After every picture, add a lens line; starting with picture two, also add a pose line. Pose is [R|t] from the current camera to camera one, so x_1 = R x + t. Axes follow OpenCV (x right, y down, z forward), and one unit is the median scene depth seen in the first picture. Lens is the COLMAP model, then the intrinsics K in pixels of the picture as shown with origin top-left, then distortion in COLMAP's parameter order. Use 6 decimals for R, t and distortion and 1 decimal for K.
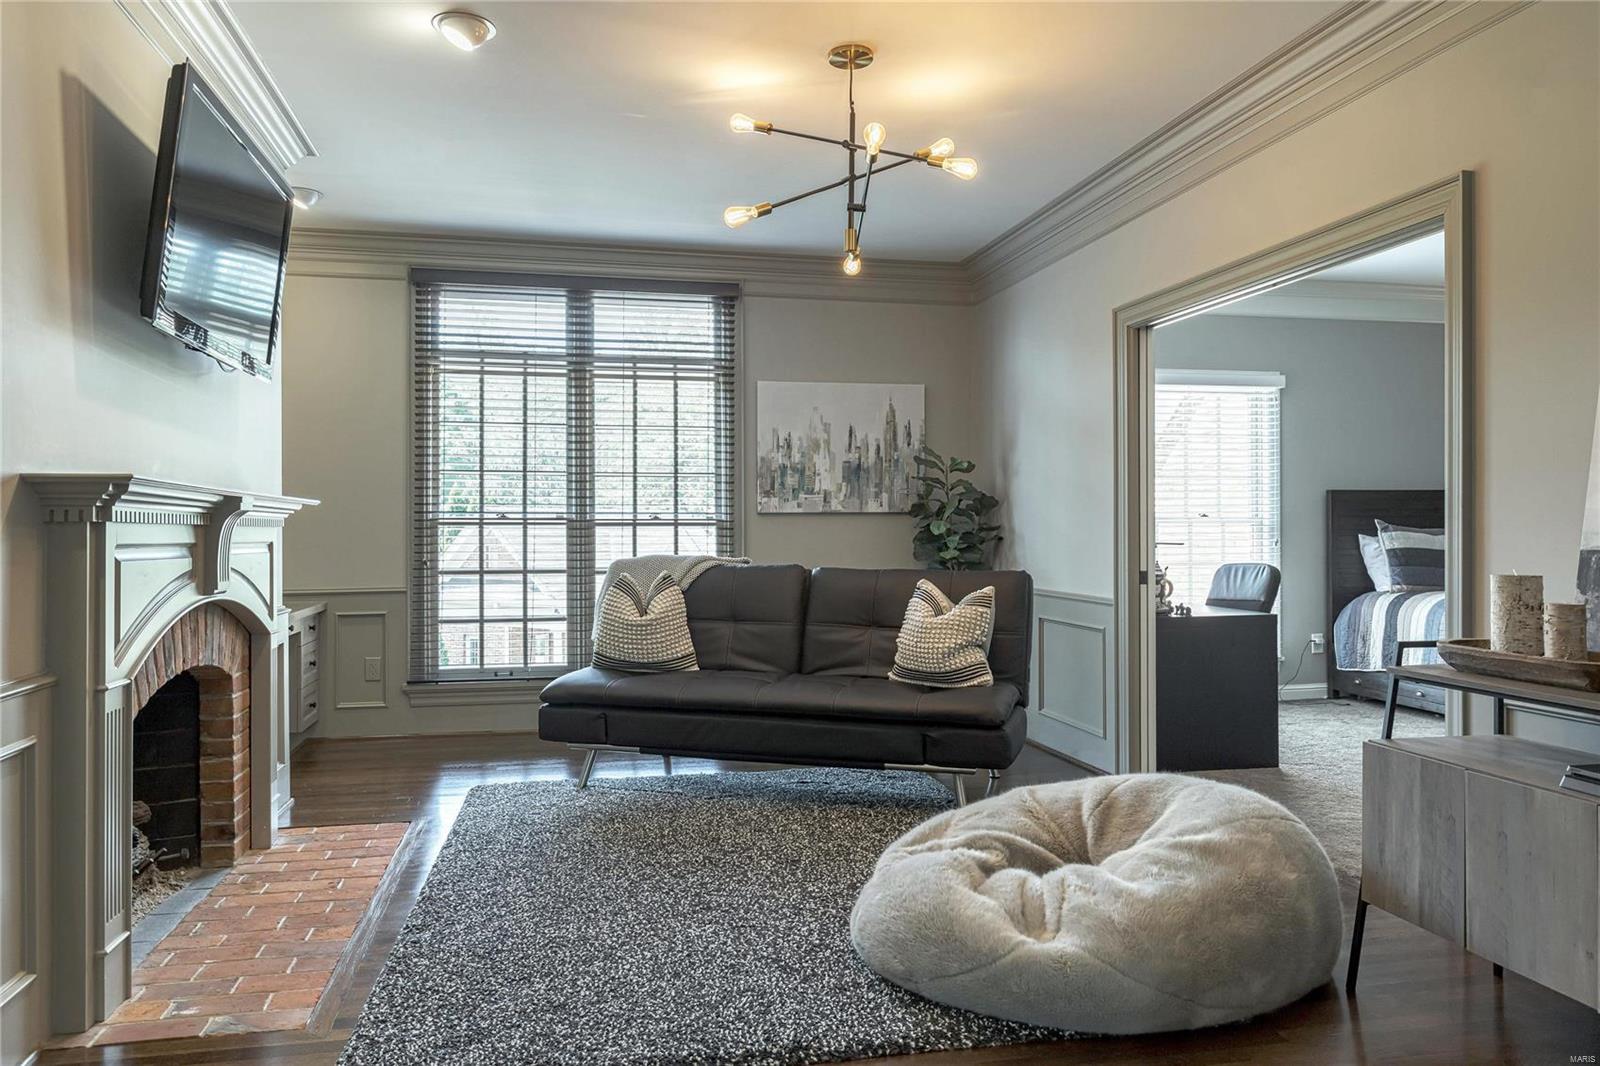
lens RADIAL K [[1117.0, 0, 800.6], [0, 1117.0, 531.2], [0, 0, 1]] dist [-0.009808, -0.002275]
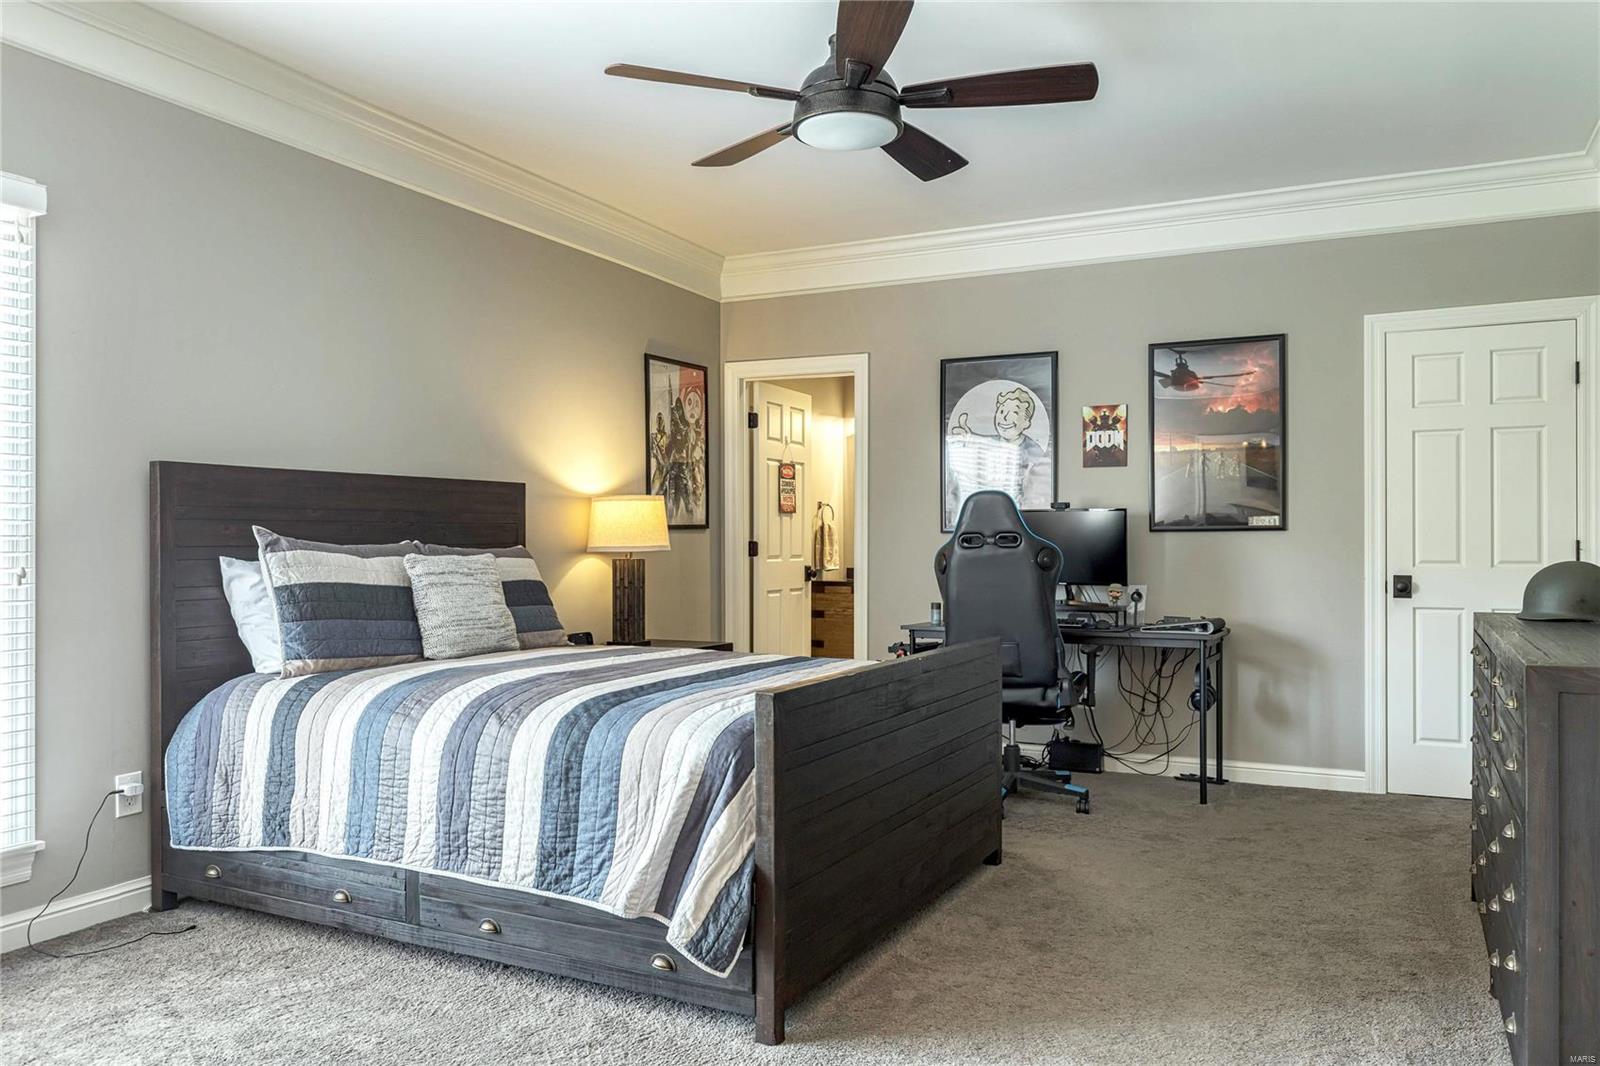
lens RADIAL K [[1176.8, 0, 801.1], [0, 1176.8, 540.2], [0, 0, 1]] dist [-0.005785, -0.001550]
pose [[0.626161, 0.008343, 0.779650, 0.265750], [0.001710, 0.999926, -0.012074, 0.002373], [-0.779692, 0.008894, 0.626100, 0.492331]]
